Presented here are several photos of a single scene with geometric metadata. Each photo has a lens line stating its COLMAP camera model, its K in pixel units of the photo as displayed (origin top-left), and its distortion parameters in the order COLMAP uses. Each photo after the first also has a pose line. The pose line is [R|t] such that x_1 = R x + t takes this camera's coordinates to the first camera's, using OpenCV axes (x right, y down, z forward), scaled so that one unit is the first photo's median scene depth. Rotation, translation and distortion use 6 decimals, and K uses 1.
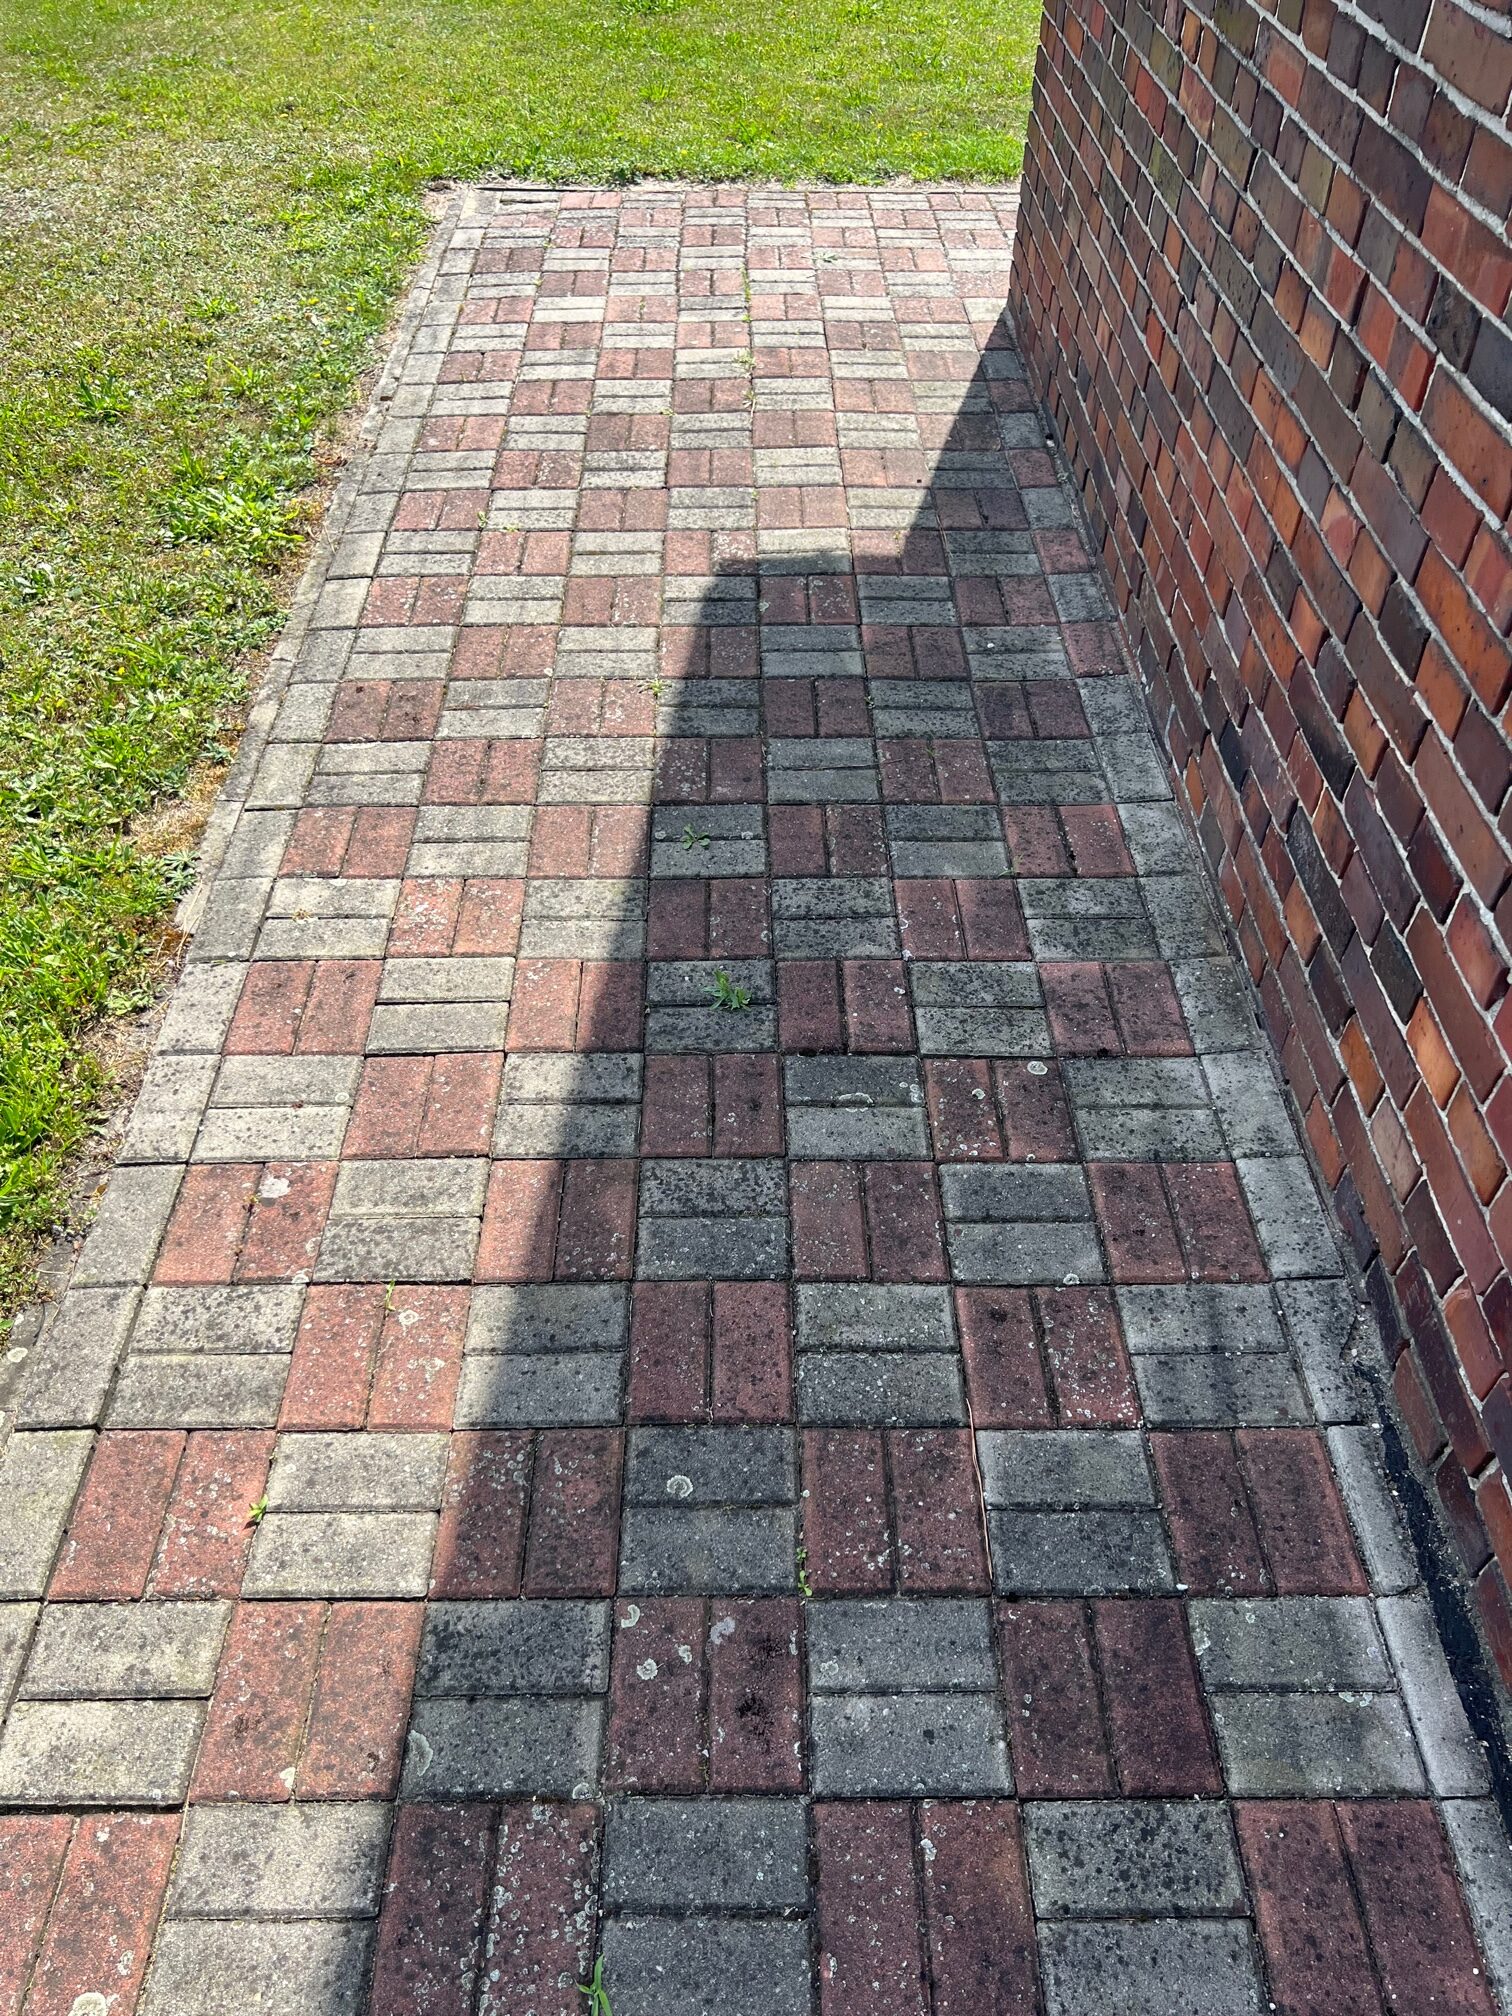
lens RADIAL K [[1506.6, 0, 756.0], [0, 1506.6, 1008.0], [0, 0, 1]] dist [0.053038, -0.053370]
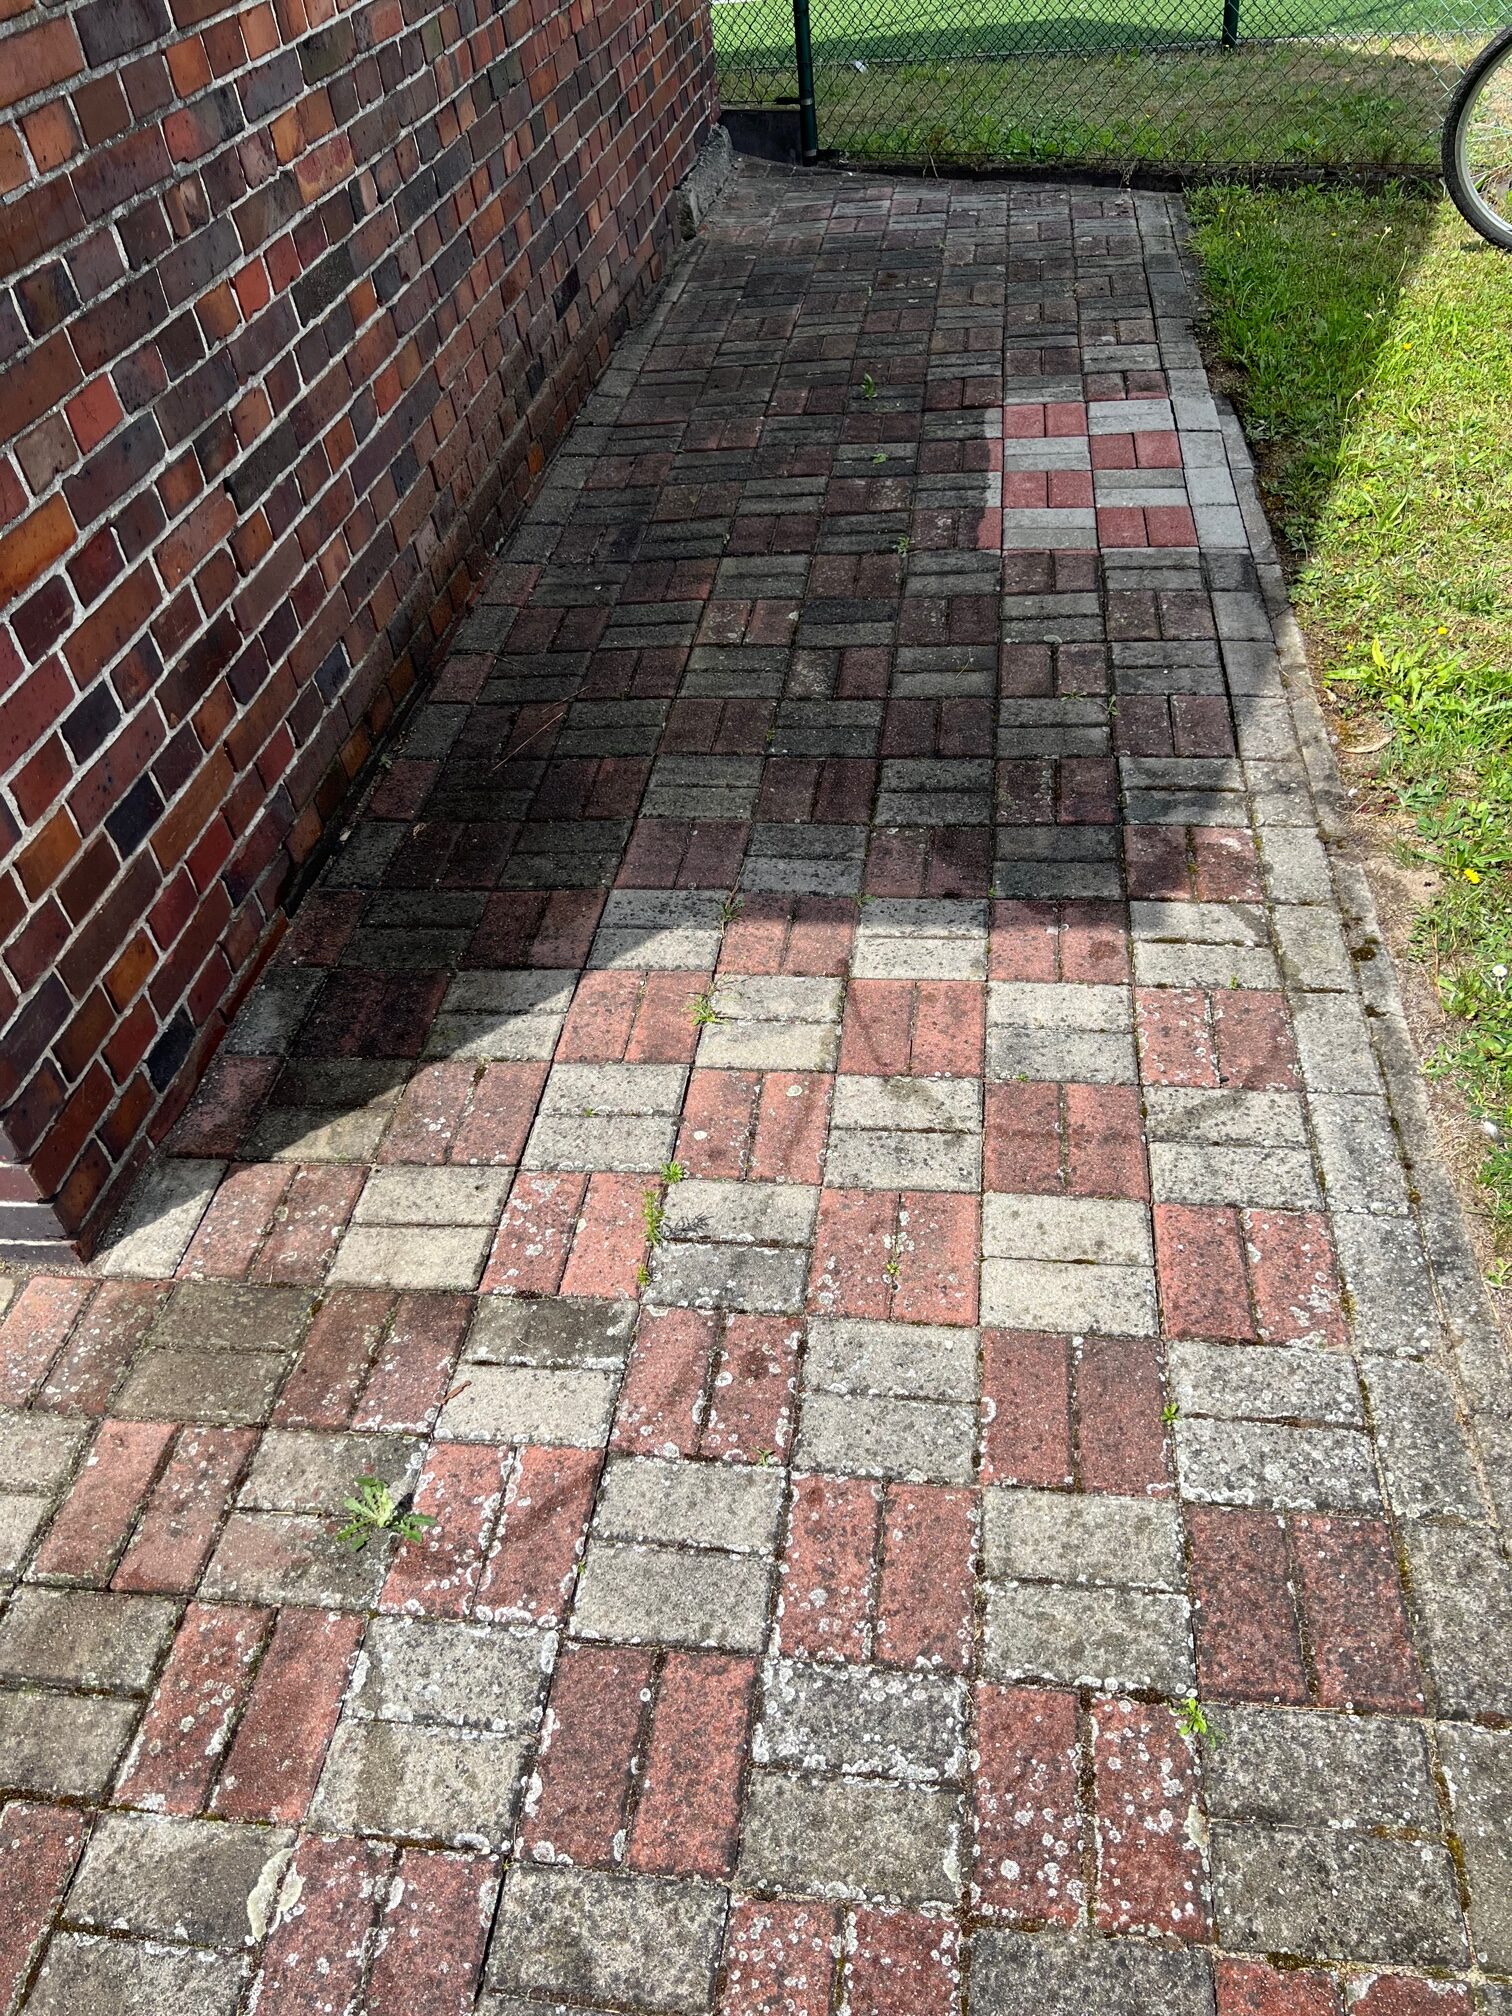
lens RADIAL K [[1506.6, 0, 756.0], [0, 1506.6, 1008.0], [0, 0, 1]] dist [0.053038, -0.053370]
pose [[-0.984537, -0.024980, 0.173384, -0.211262], [0.171522, 0.063598, 0.983125, -1.751100], [-0.035585, 0.997663, -0.058330, 1.873943]]
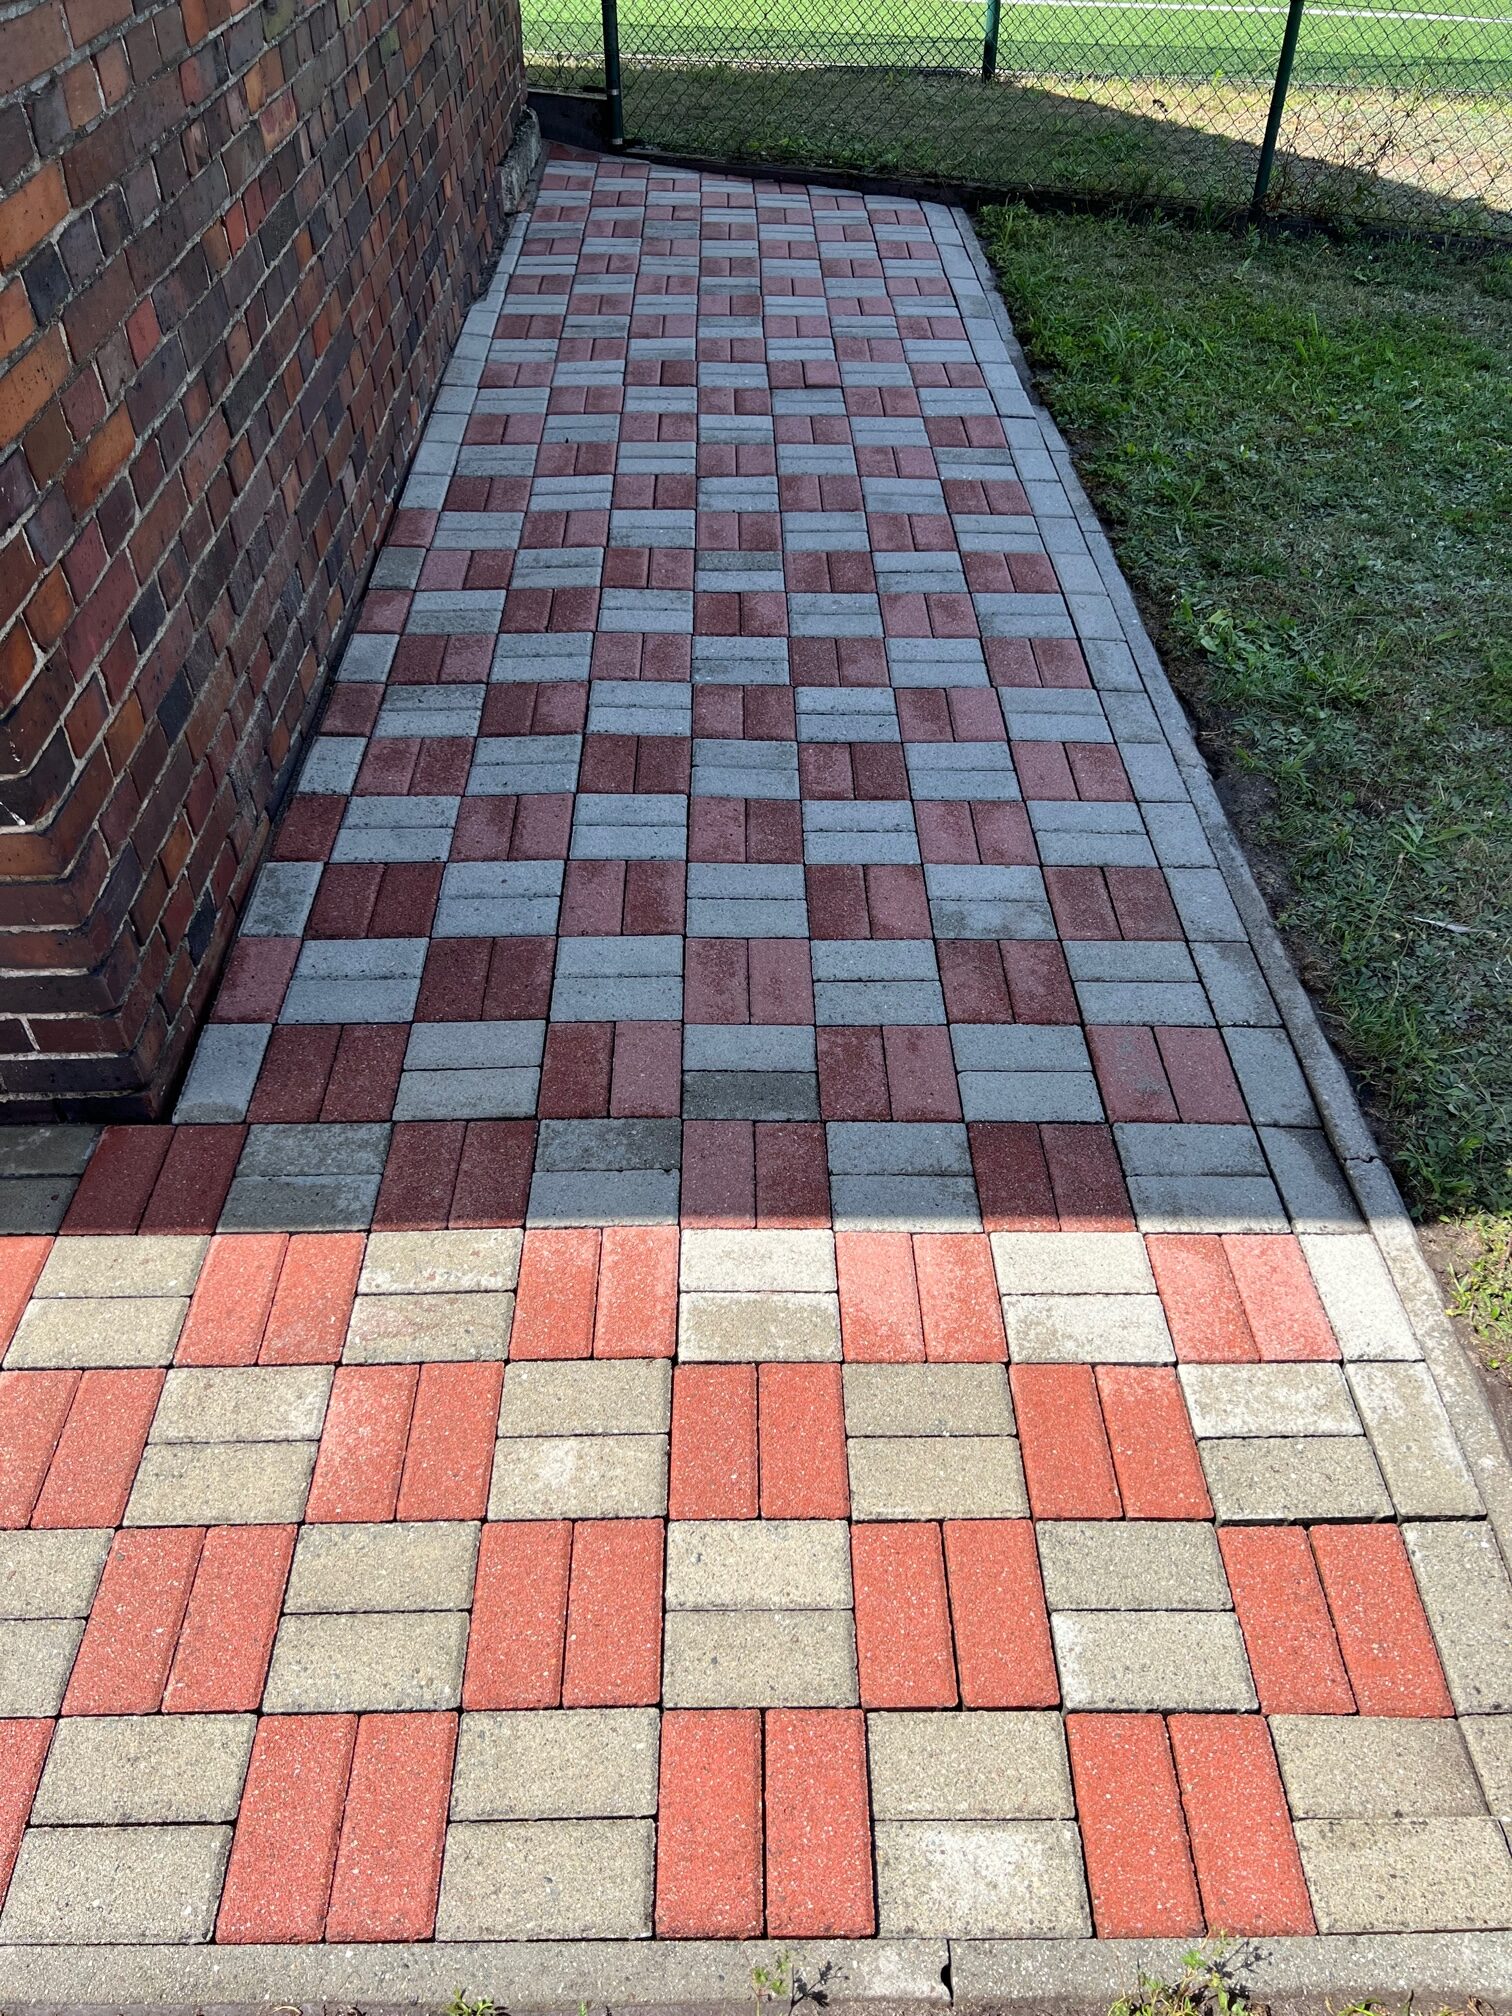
lens RADIAL K [[1506.6, 0, 756.0], [0, 1506.6, 1008.0], [0, 0, 1]] dist [0.053038, -0.053370]
pose [[-0.999954, -0.005132, -0.008063, -0.049771], [-0.008352, 0.058916, 0.998228, -1.909322], [-0.004648, 0.998250, -0.058957, 1.973990]]
